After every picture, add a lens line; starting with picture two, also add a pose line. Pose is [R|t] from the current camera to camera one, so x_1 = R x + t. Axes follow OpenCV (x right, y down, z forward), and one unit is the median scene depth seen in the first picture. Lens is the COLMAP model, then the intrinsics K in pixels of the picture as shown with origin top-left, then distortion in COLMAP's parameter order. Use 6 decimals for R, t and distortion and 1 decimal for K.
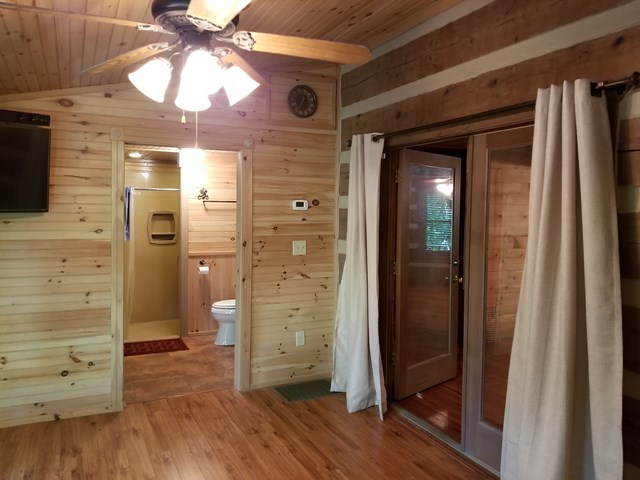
lens RADIAL K [[511.3, 0, 322.8], [0, 511.3, 235.1], [0, 0, 1]] dist [0.013098, -0.004578]
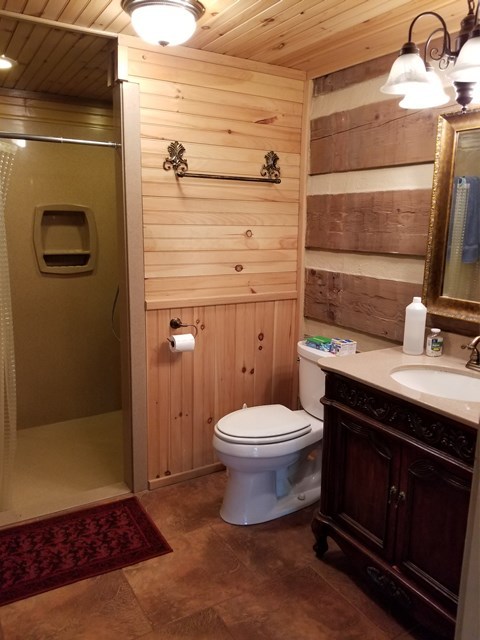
lens RADIAL K [[511.3, 0, 237.5], [0, 511.3, 326.5], [0, 0, 1]] dist [0.013098, -0.004578]
pose [[0.997257, -0.012009, 0.073030, -0.215514], [0.000855, 0.988551, 0.150887, -0.008069], [-0.074006, -0.150410, 0.985850, 0.572907]]
